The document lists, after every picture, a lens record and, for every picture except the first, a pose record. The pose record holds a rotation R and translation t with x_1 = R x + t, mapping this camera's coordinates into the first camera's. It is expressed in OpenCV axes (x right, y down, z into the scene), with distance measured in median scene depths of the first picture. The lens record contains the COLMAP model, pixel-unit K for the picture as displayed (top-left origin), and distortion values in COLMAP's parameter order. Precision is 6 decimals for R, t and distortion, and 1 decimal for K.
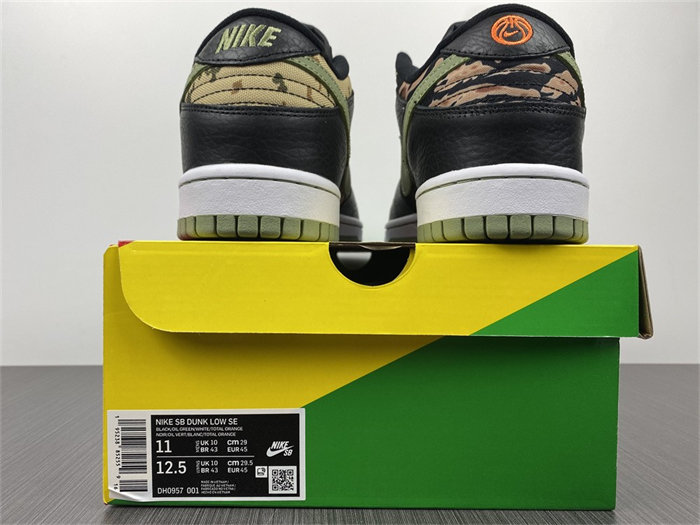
lens RADIAL K [[525.7, 0, 361.4], [0, 525.7, 268.1], [0, 0, 1]] dist [-0.003891, 0.013814]
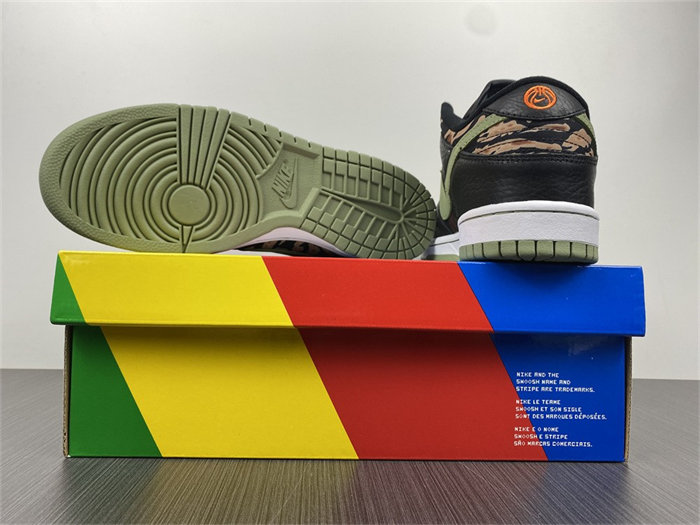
lens RADIAL K [[525.7, 0, 351.3], [0, 525.7, 259.8], [0, 0, 1]] dist [-0.003891, 0.013814]
pose [[0.998828, 0.034955, -0.033482, -0.119612], [-0.036429, 0.998347, -0.044464, 0.019810], [0.031872, 0.045632, 0.998450, -0.285212]]
